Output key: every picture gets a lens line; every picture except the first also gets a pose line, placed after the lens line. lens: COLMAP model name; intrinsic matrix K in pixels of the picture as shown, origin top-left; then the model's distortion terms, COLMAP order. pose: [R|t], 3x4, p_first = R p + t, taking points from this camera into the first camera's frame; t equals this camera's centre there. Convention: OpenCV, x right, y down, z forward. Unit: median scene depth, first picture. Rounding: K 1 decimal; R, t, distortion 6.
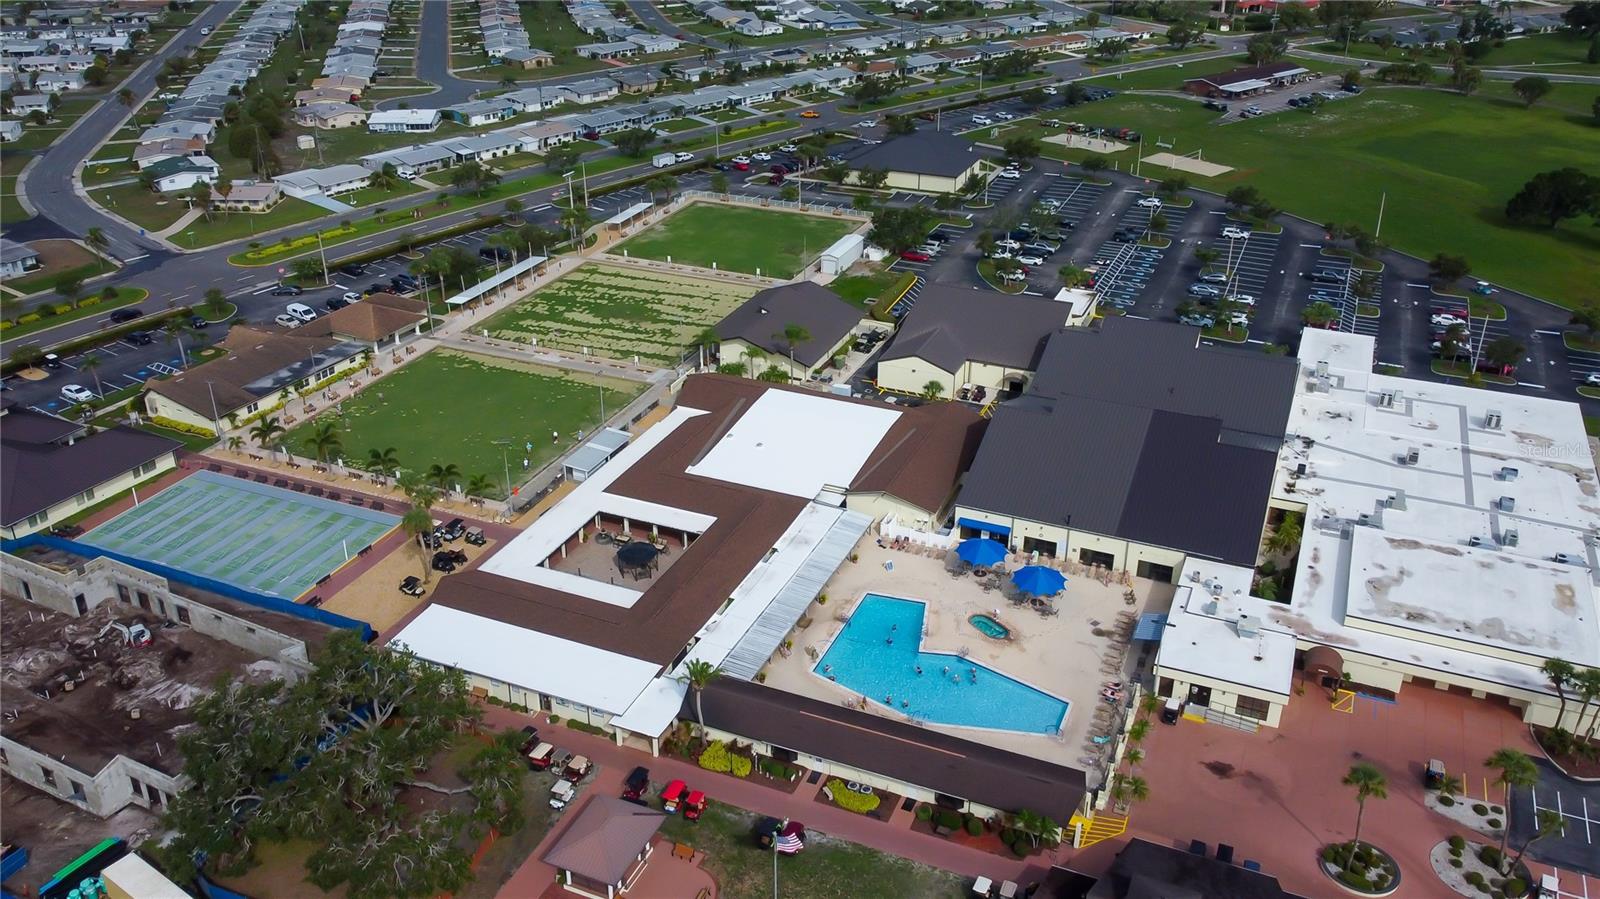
lens RADIAL K [[1284.9, 0, 806.0], [0, 1284.9, 449.8], [0, 0, 1]] dist [-0.002298, 0.054573]
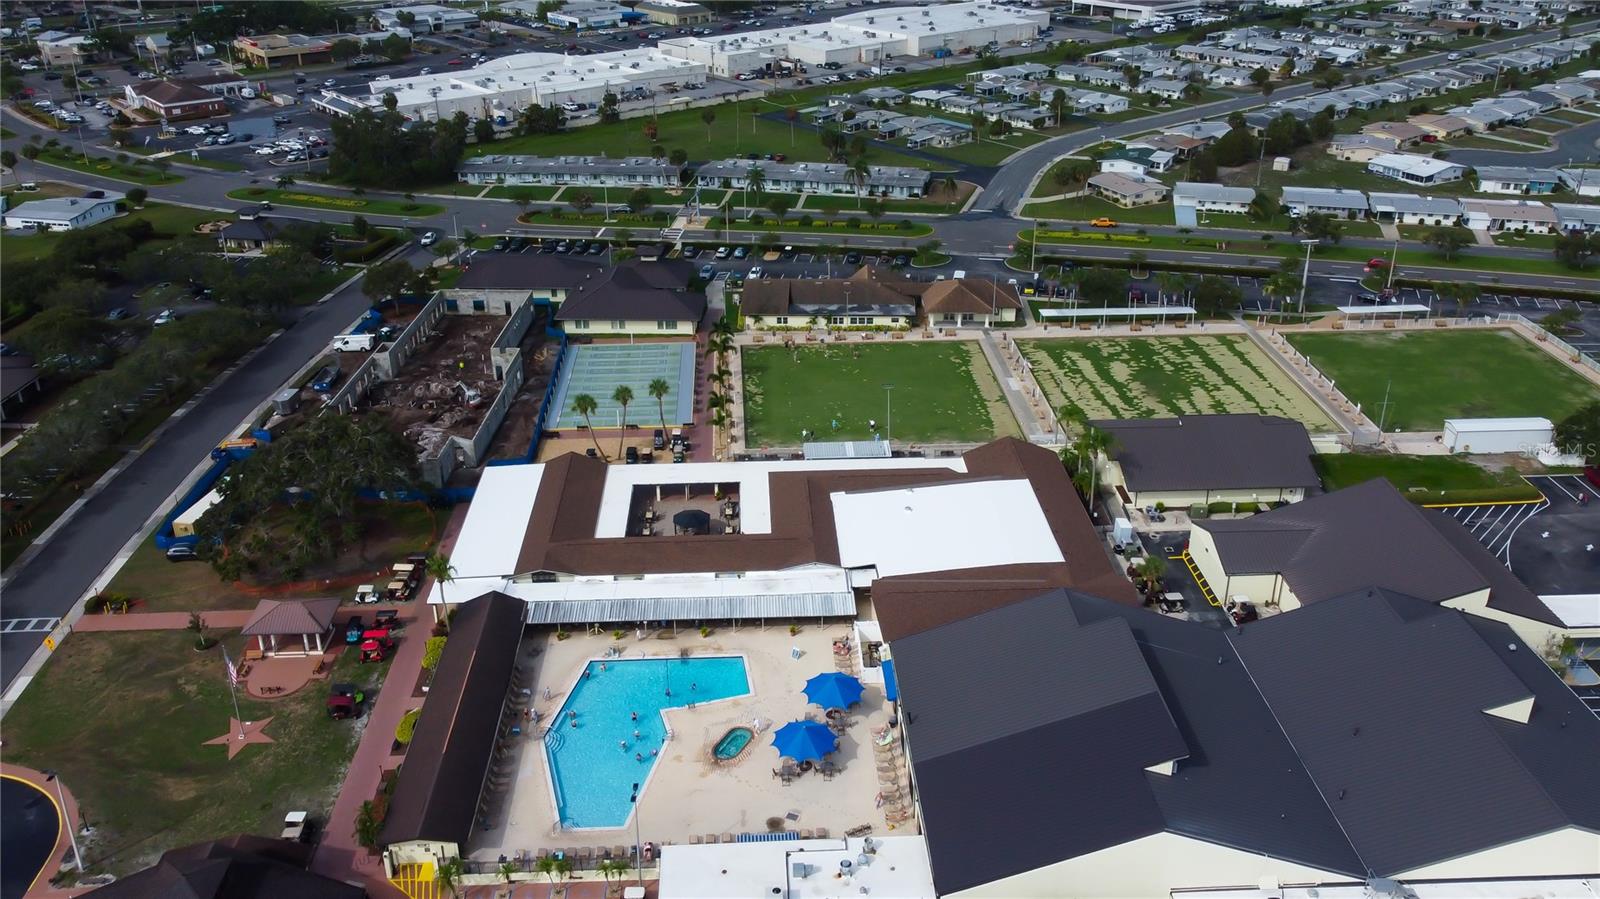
lens RADIAL K [[1284.9, 0, 806.0], [0, 1284.9, 449.8], [0, 0, 1]] dist [-0.002298, 0.054573]
pose [[0.440272, 0.393662, -0.806964, 0.475848], [-0.403624, 0.889603, 0.213763, -0.150747], [0.802028, 0.231596, 0.550559, 0.296740]]
